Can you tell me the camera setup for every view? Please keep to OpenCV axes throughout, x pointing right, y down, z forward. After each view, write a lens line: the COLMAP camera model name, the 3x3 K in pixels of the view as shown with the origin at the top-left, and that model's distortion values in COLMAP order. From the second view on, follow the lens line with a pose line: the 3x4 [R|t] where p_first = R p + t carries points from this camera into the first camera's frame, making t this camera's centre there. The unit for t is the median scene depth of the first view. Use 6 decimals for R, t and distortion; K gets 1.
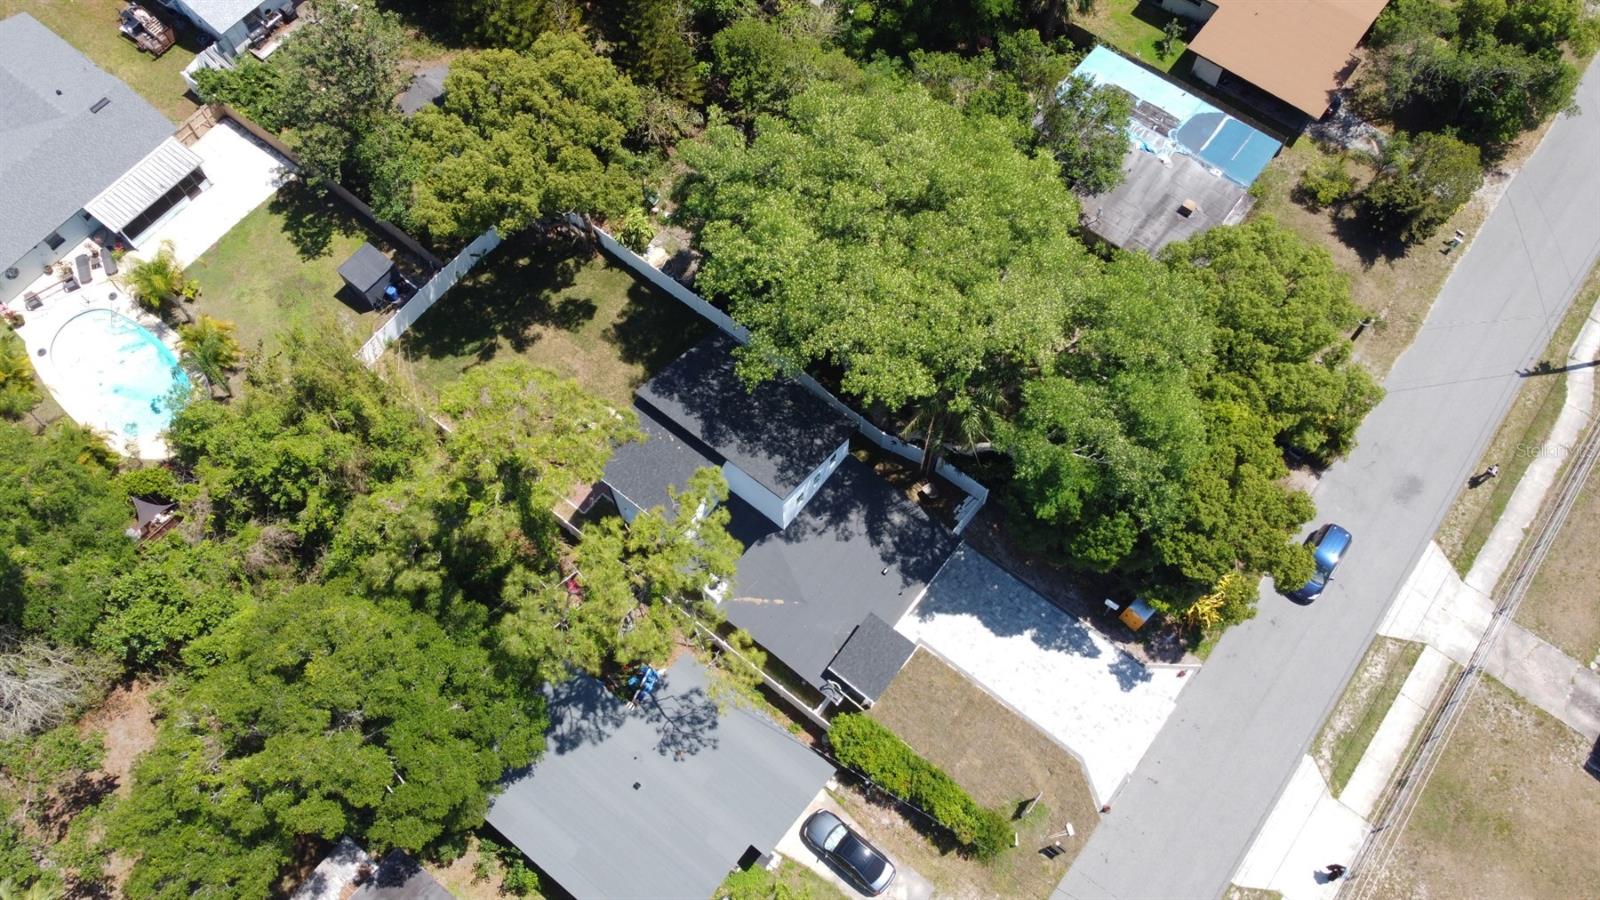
lens RADIAL K [[1233.6, 0, 796.1], [0, 1233.6, 447.0], [0, 0, 1]] dist [0.012611, -0.010370]
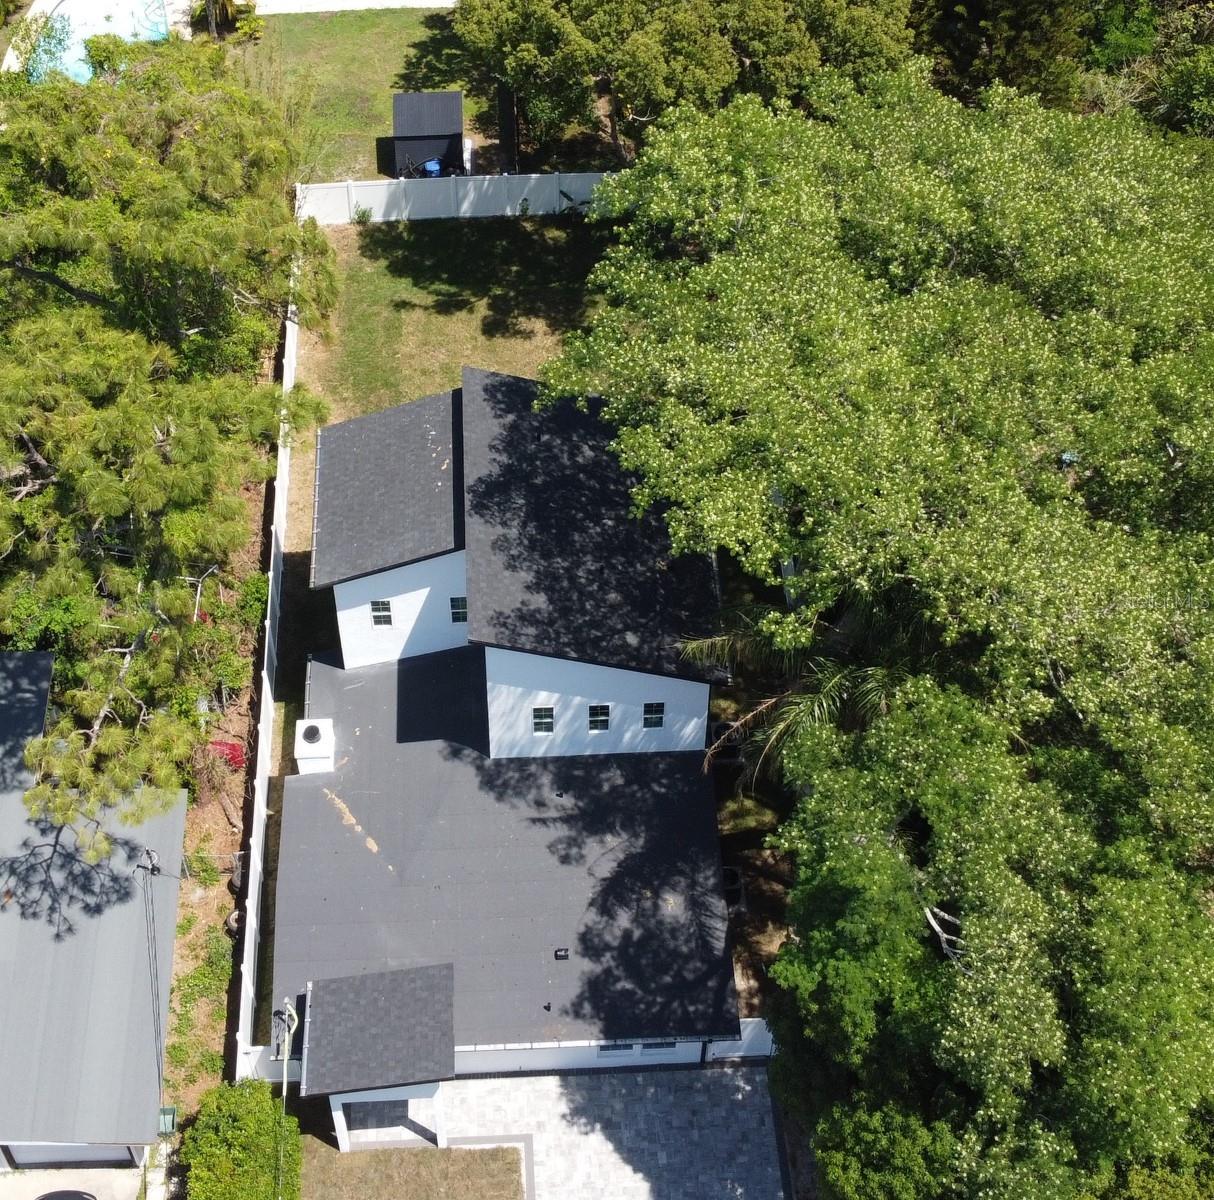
lens RADIAL K [[1990.7, 0, 531.3], [0, 1990.7, 487.8], [0, 0, 1]] dist [-0.001199, 0.000000]
pose [[0.648401, 0.553227, -0.522988, 0.364008], [-0.685095, 0.723601, -0.083942, 0.044694], [0.331995, 0.412724, 0.848197, 0.287101]]
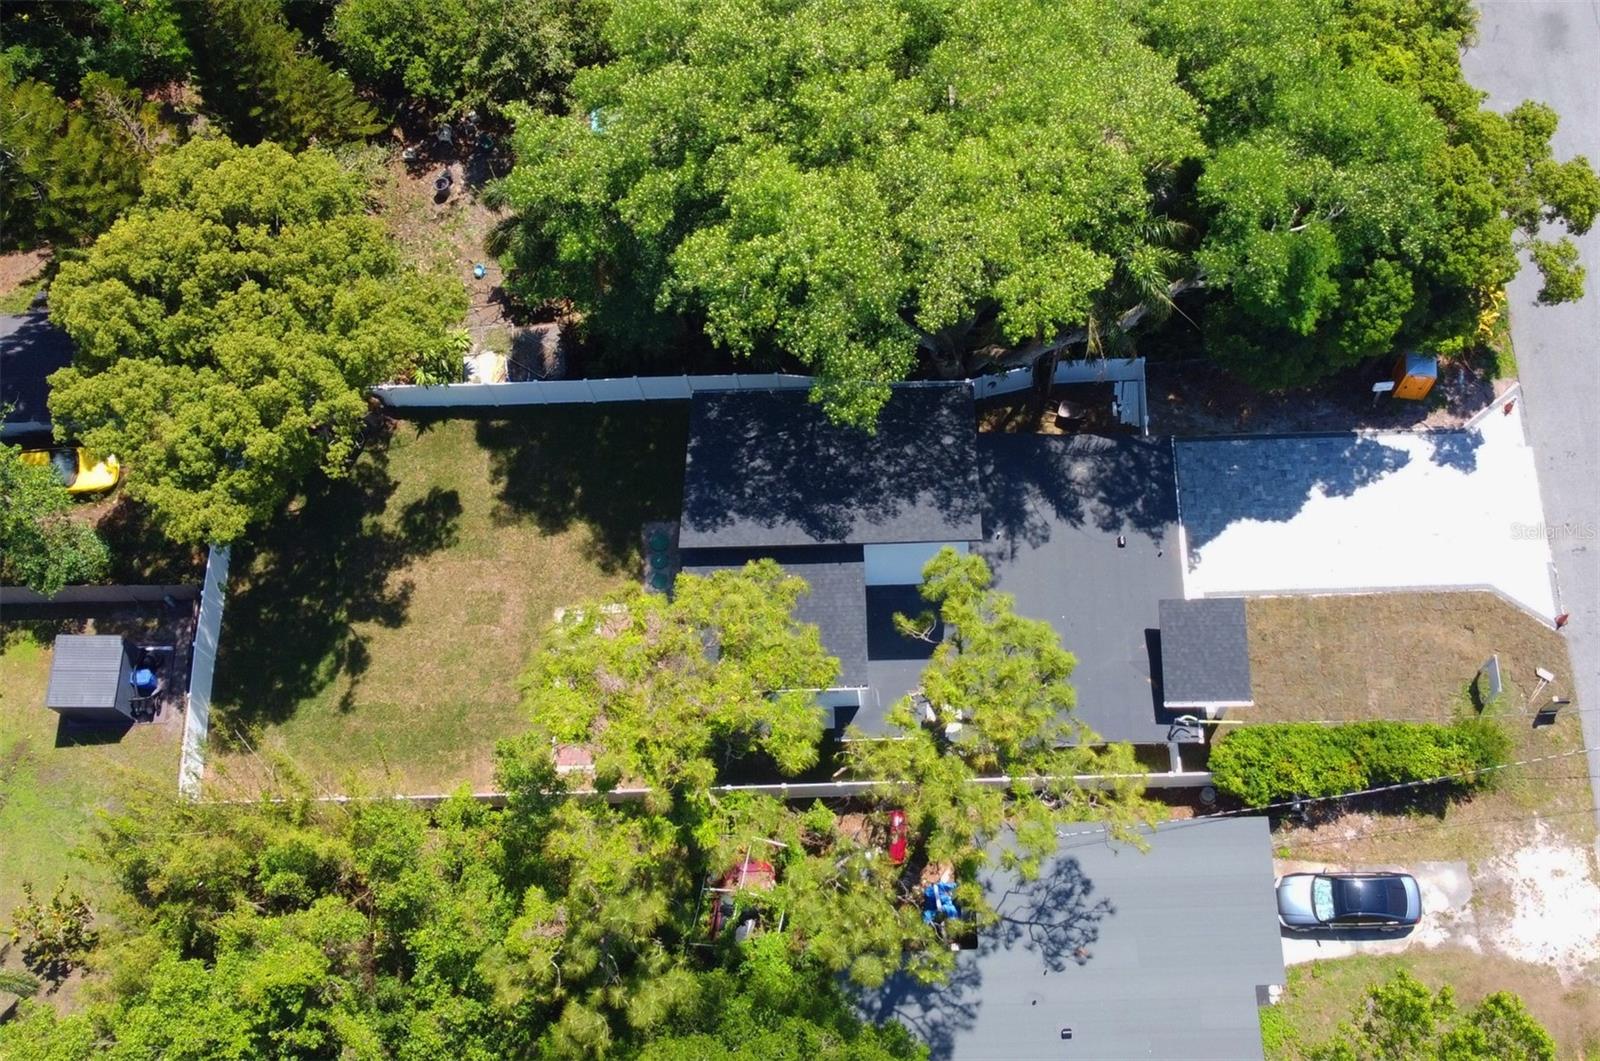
lens RADIAL K [[1875.4, 0, 903.4], [0, 1875.4, 380.5], [0, 0, 1]] dist [0.003398, 0.000000]
pose [[0.772089, -0.577362, 0.265578, -0.240806], [0.579714, 0.811084, 0.077934, -0.118832], [-0.260402, 0.093787, 0.960934, 0.047417]]
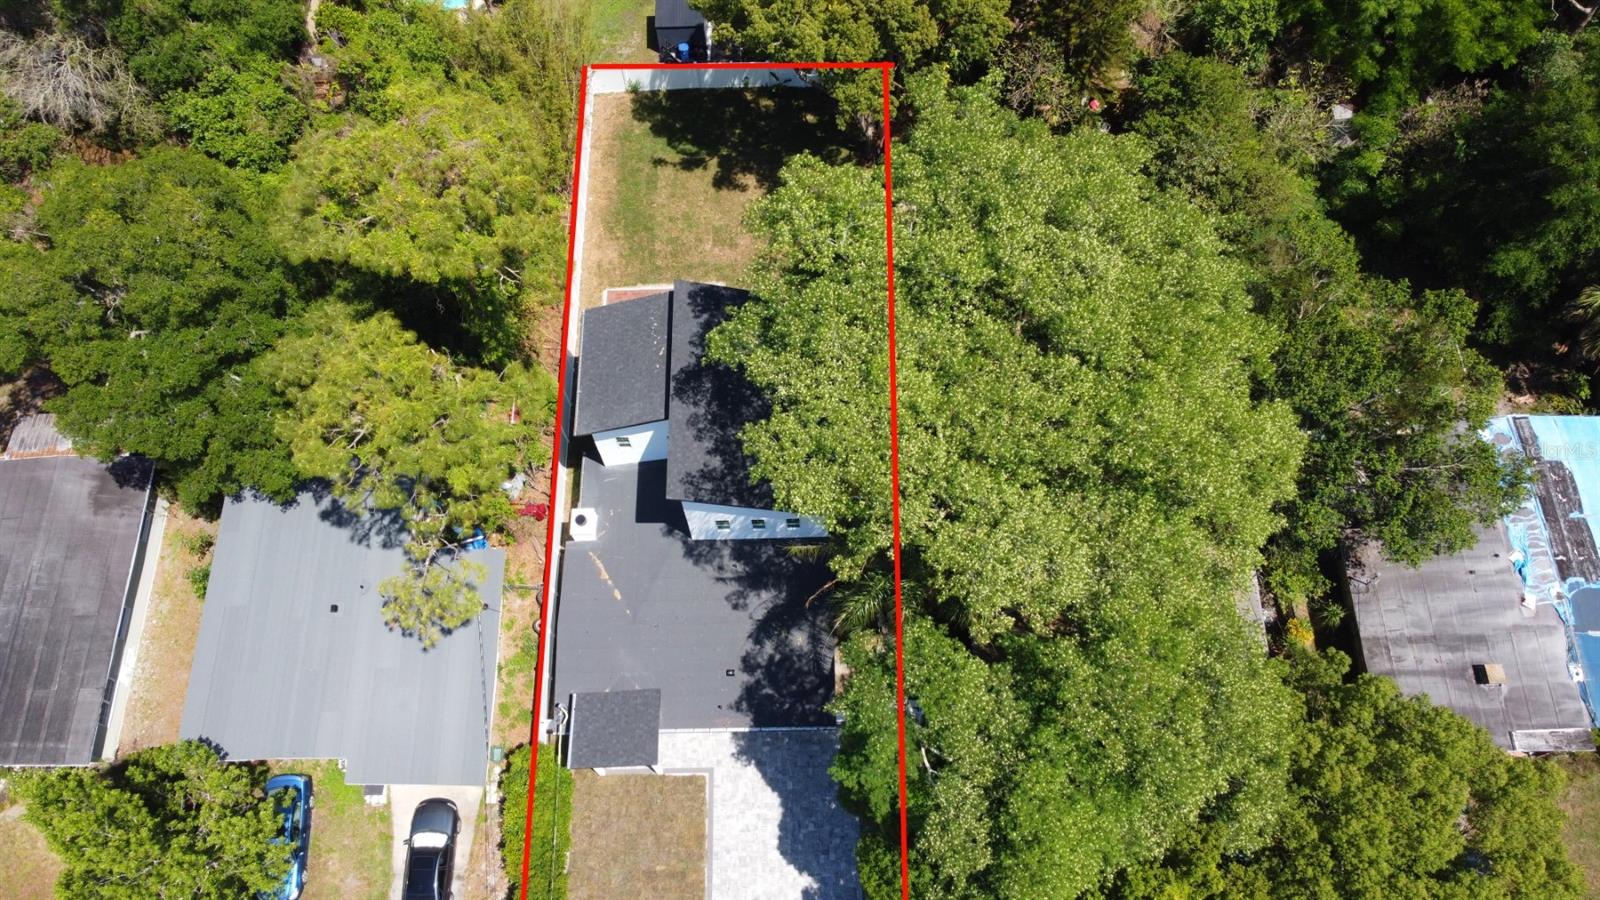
lens RADIAL K [[1233.6, 0, 796.3], [0, 1233.6, 448.2], [0, 0, 1]] dist [0.012611, -0.010370]
pose [[0.626316, 0.703362, -0.336169, 0.259212], [-0.694491, 0.699311, 0.169253, -0.154585], [0.354132, 0.127460, 0.926469, 0.292742]]
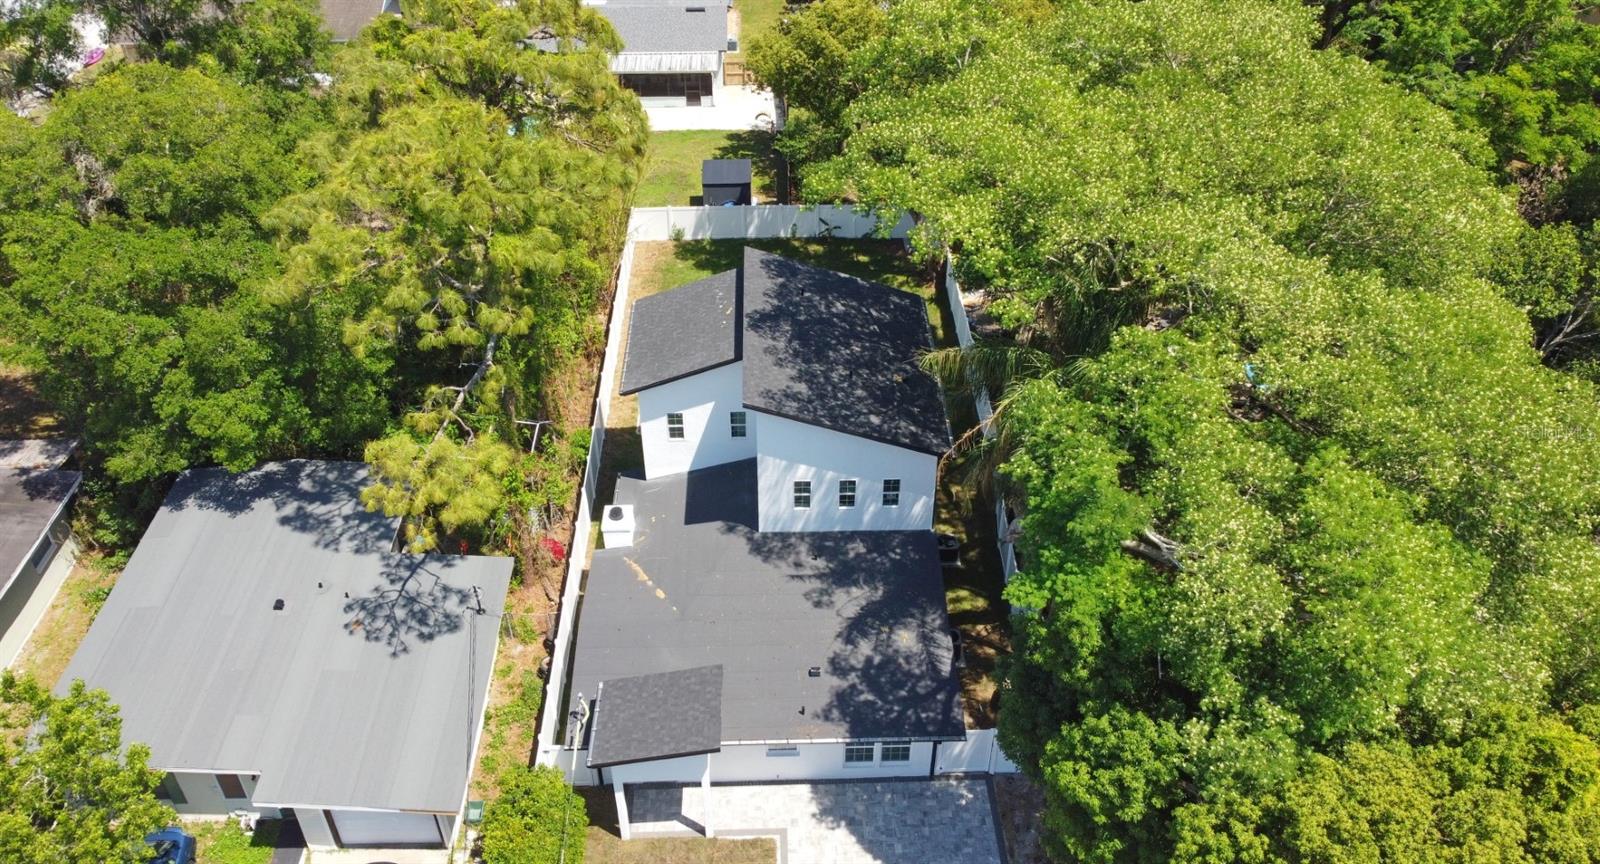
lens RADIAL K [[1250.9, 0, 802.4], [0, 1250.9, 429.5], [0, 0, 1]] dist [-0.005094, 0.002873]
pose [[0.642429, 0.468278, -0.606630, 0.362965], [-0.696960, 0.686153, -0.208426, 0.148728], [0.318640, 0.556696, 0.767175, 0.509010]]
